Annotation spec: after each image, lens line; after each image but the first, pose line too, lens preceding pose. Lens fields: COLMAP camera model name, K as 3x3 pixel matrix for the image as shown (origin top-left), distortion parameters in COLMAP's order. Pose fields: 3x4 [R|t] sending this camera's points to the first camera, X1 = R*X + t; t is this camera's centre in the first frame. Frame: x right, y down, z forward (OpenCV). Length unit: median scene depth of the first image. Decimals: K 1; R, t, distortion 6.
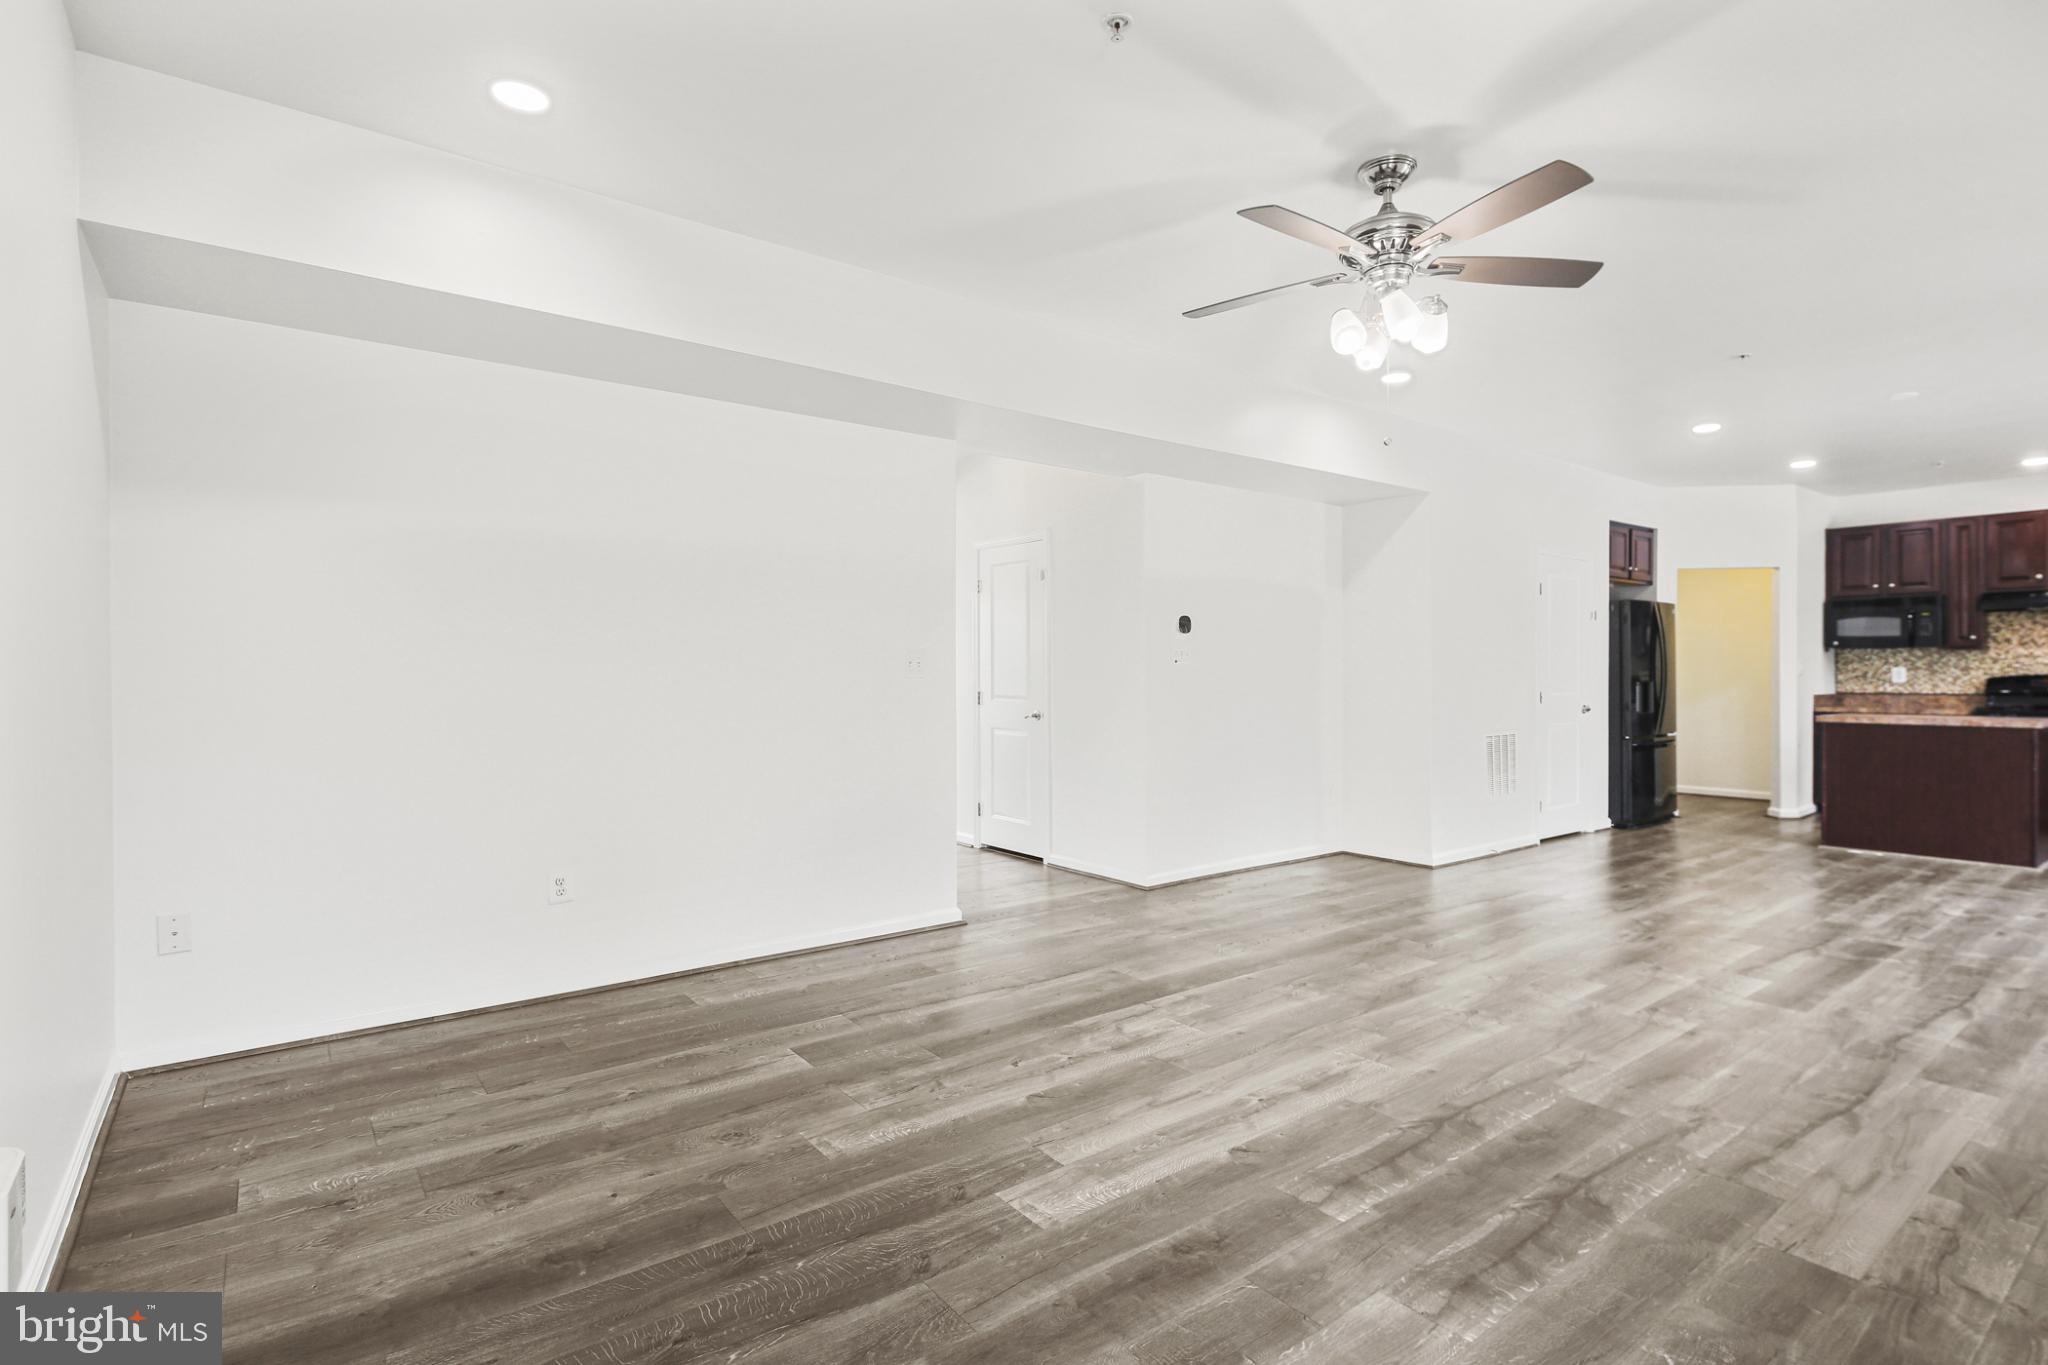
lens RADIAL K [[1002.6, 0, 1029.9], [0, 1002.6, 674.1], [0, 0, 1]] dist [-0.004320, -0.001855]
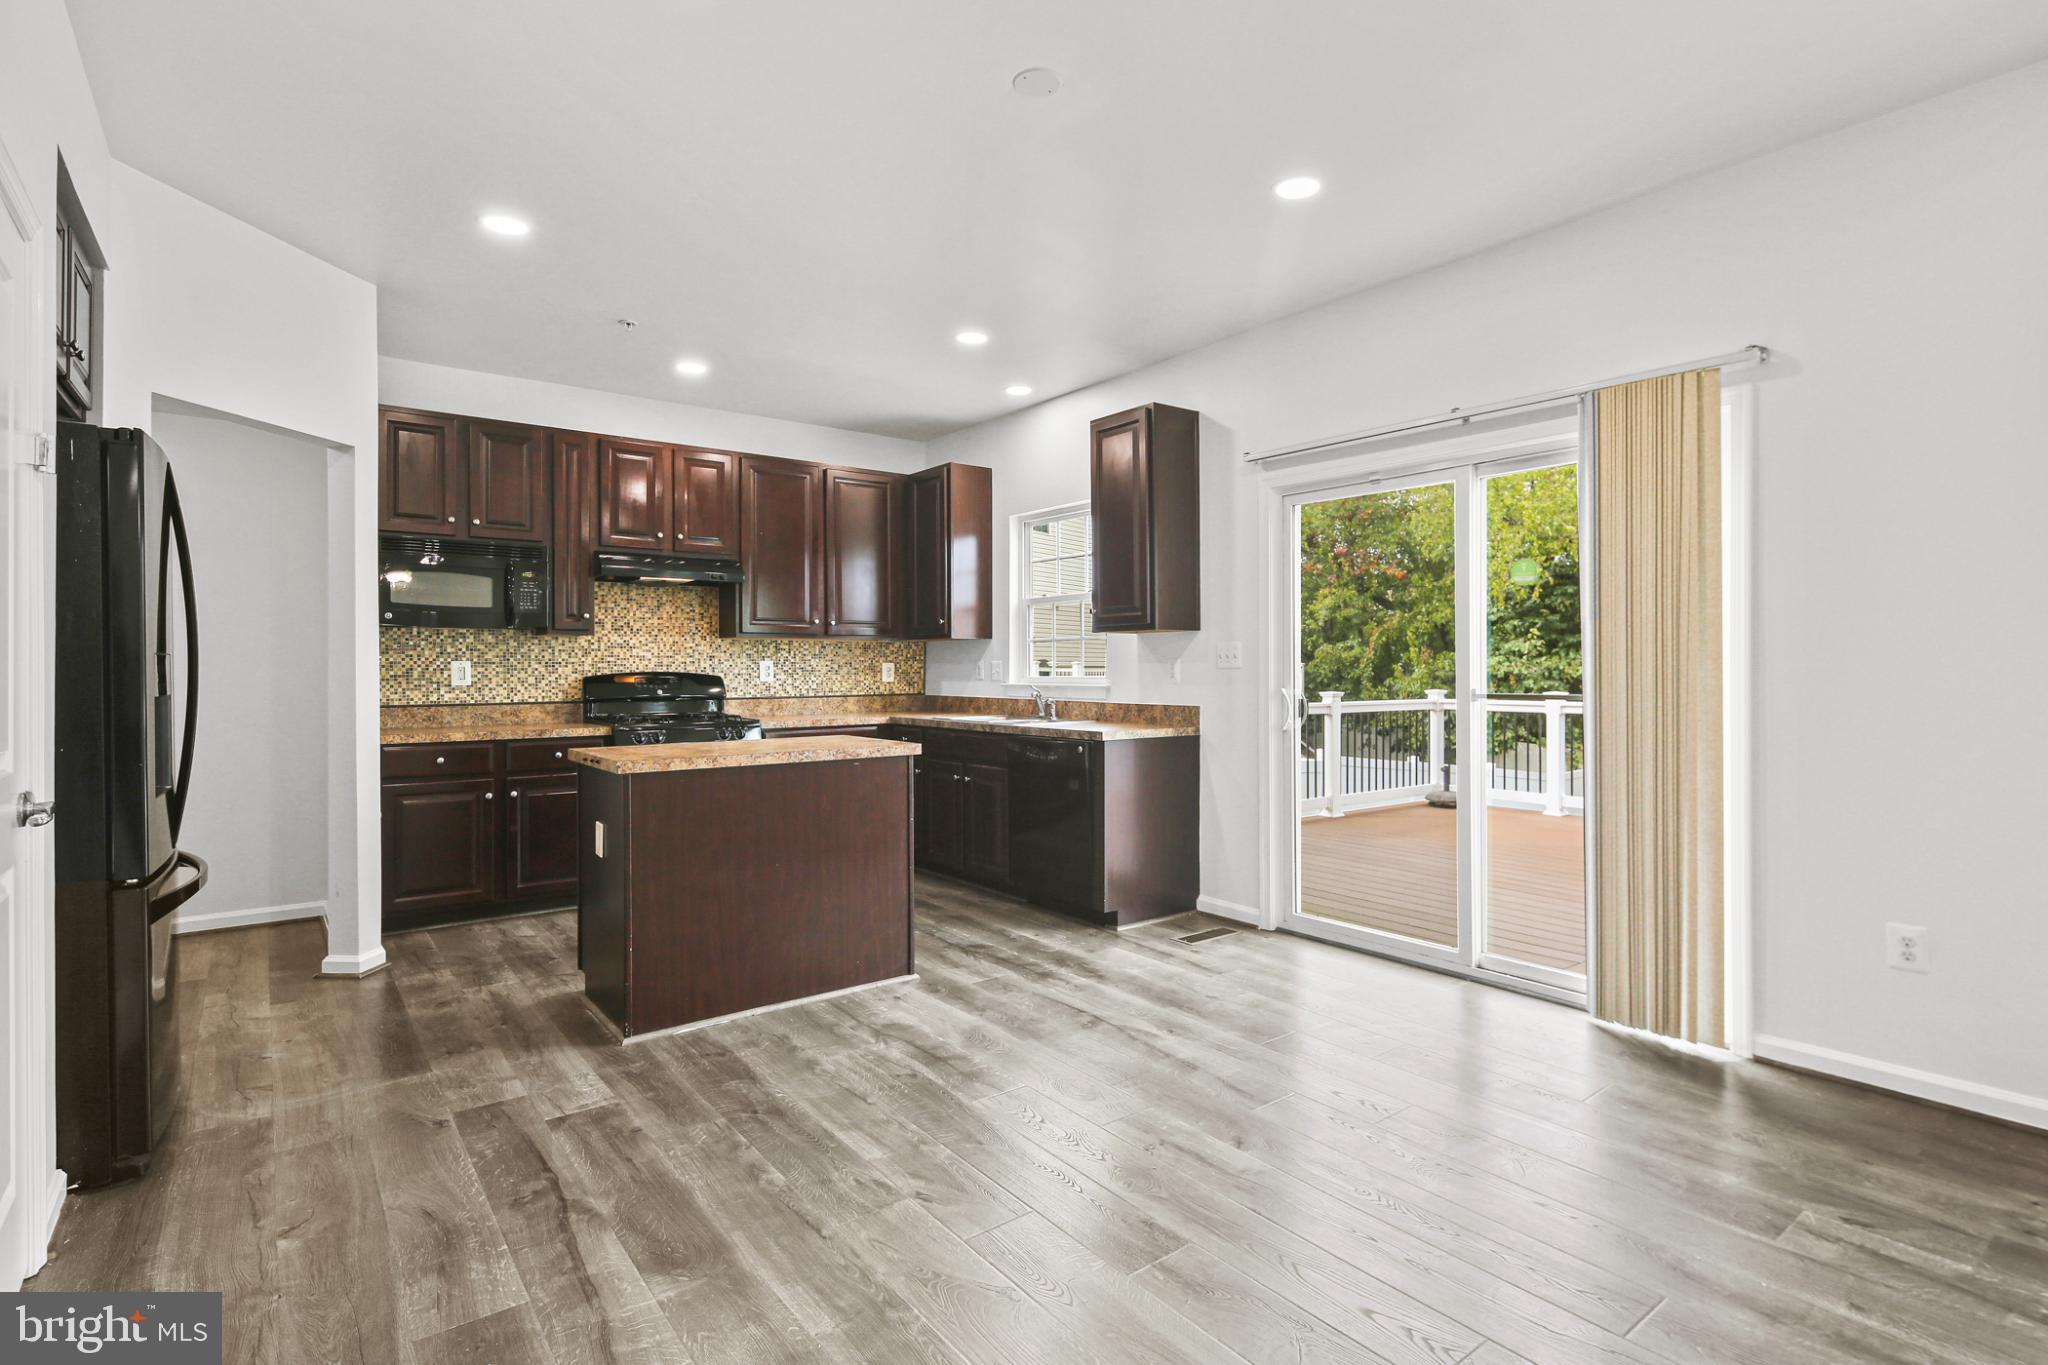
lens RADIAL K [[1002.6, 0, 1024.6], [0, 1002.6, 673.4], [0, 0, 1]] dist [-0.004320, -0.001855]
pose [[-0.008628, -0.000846, 0.999962, 0.270073], [0.004541, 0.999989, 0.000885, 0.002016], [-0.999952, 0.004548, -0.008624, 0.690113]]
